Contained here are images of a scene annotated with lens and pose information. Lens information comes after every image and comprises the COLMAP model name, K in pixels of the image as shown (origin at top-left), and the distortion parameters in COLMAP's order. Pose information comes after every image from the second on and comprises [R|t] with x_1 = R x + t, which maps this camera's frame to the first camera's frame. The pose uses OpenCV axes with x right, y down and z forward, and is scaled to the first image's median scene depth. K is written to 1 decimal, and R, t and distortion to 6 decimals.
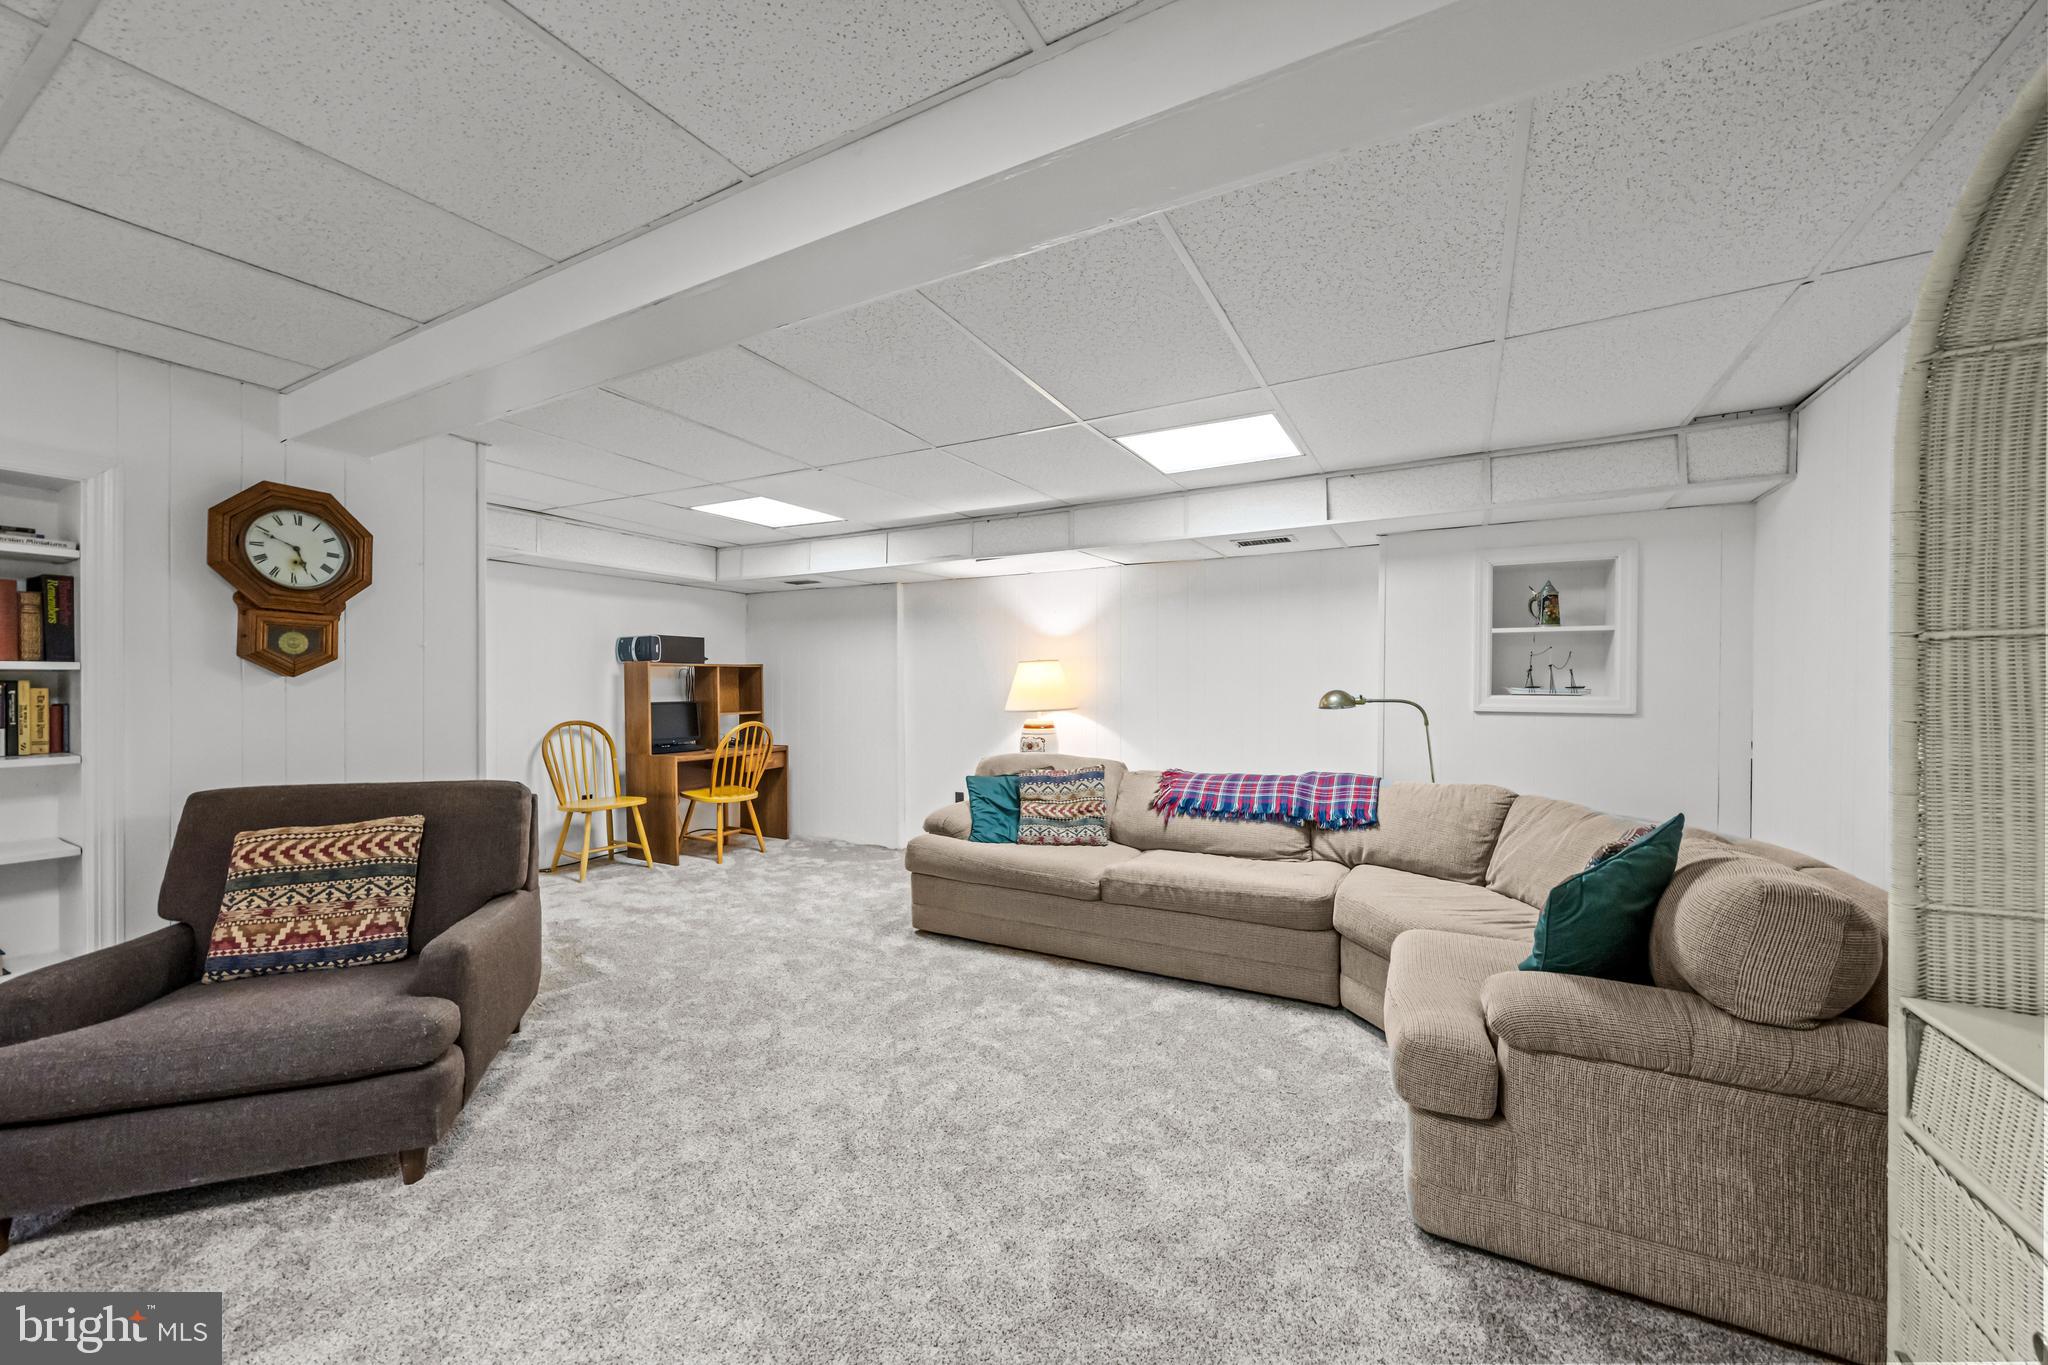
lens RADIAL K [[824.2, 0, 1026.4], [0, 824.2, 680.0], [0, 0, 1]] dist [0.016522, -0.003302]
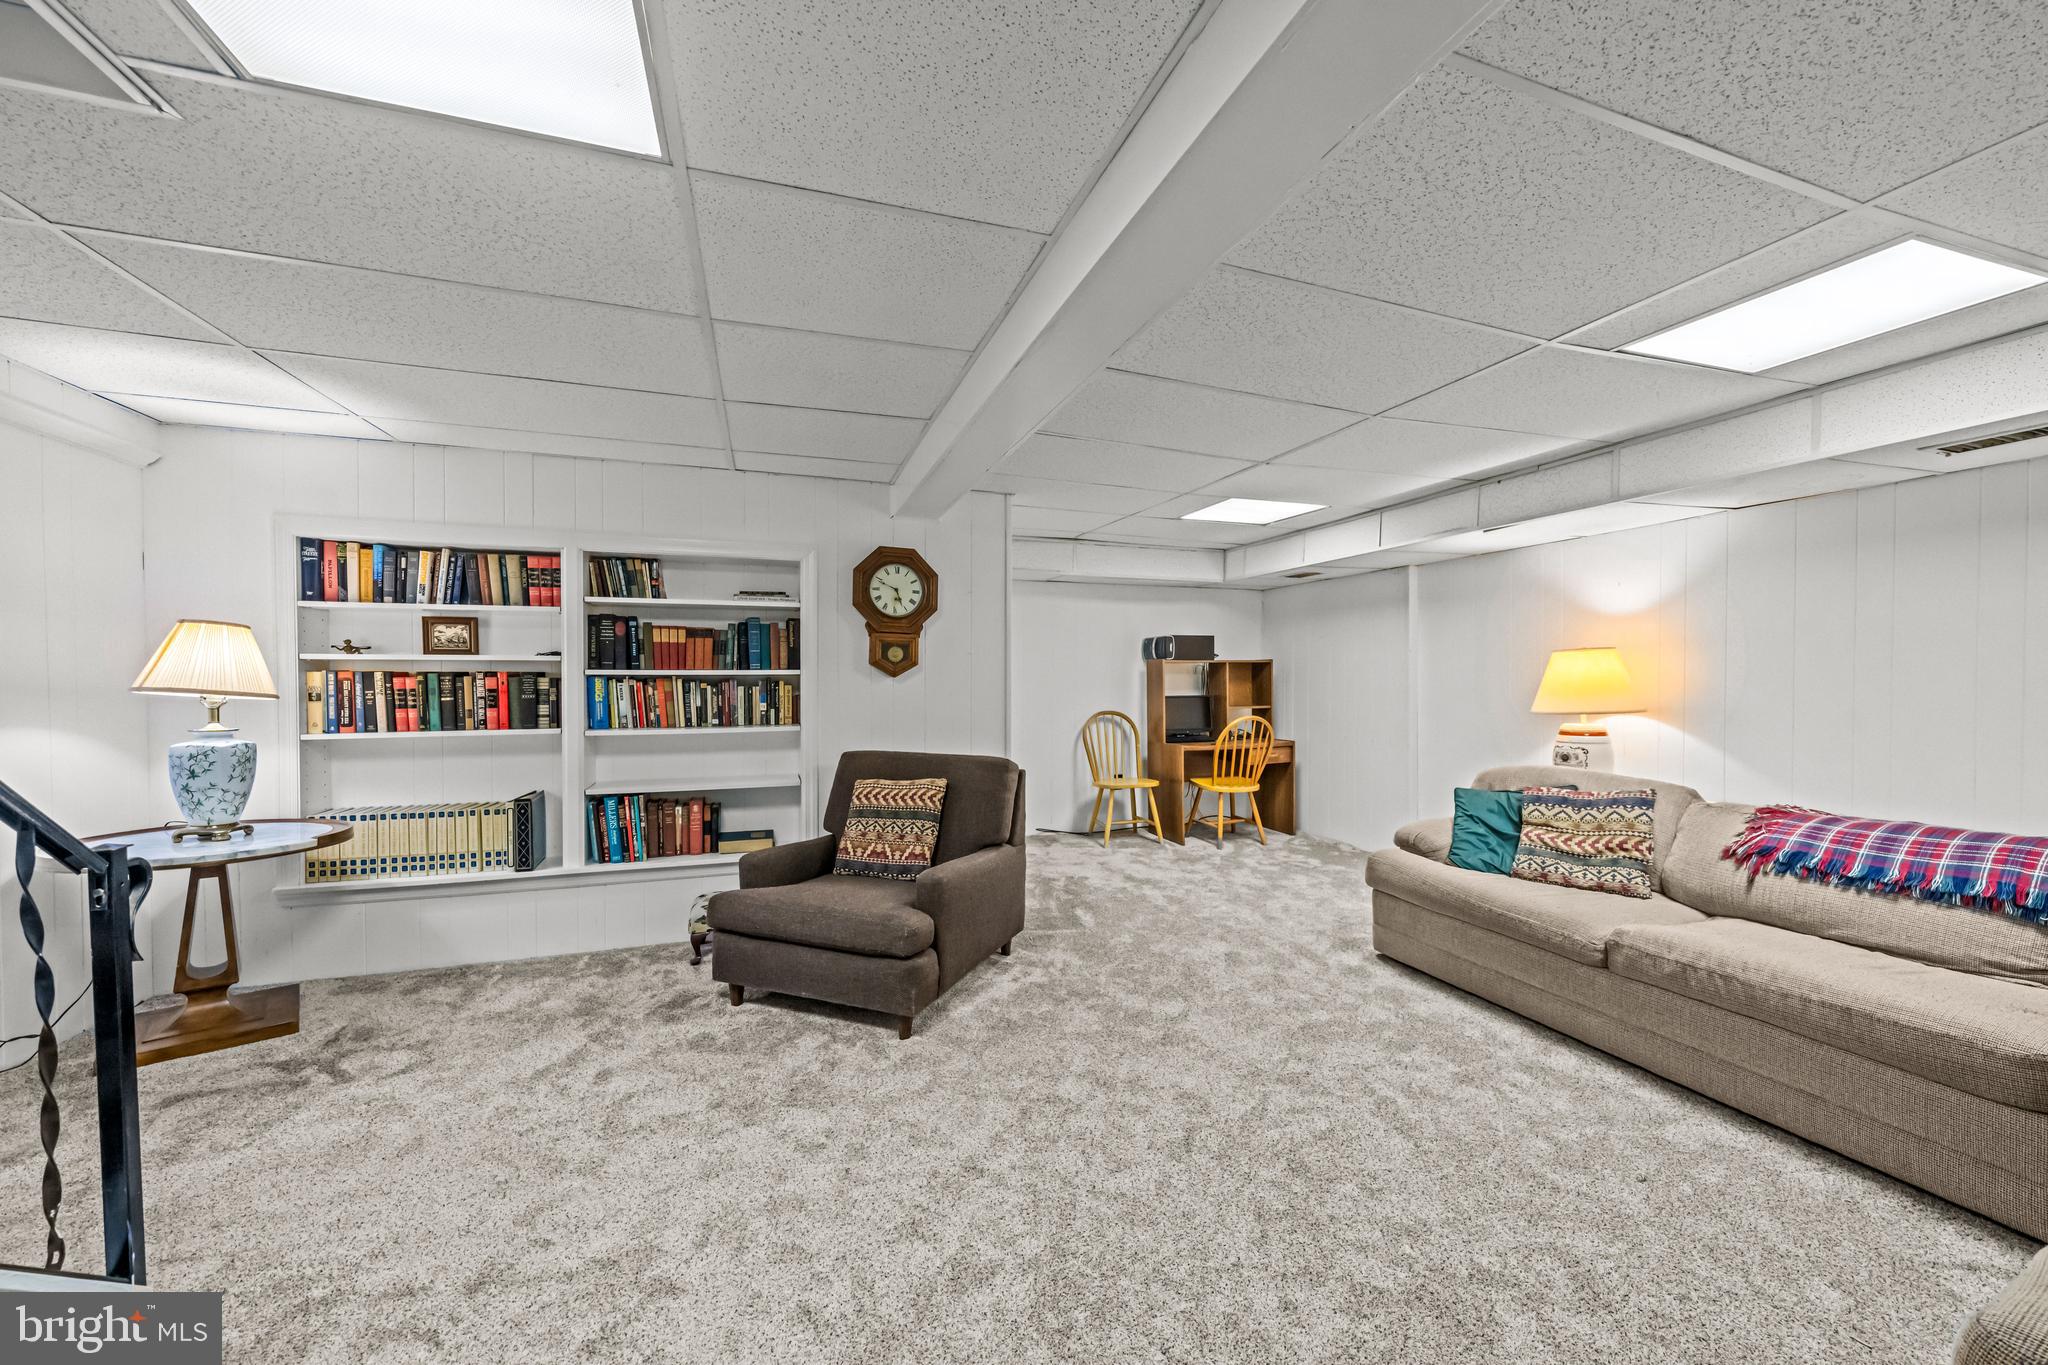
lens RADIAL K [[824.2, 0, 1026.4], [0, 824.2, 680.0], [0, 0, 1]] dist [0.016522, -0.003302]
pose [[0.721175, -0.001198, -0.692752, 0.249691], [0.009672, 0.999918, 0.008340, -0.007786], [0.692685, -0.012714, 0.721128, 0.096692]]
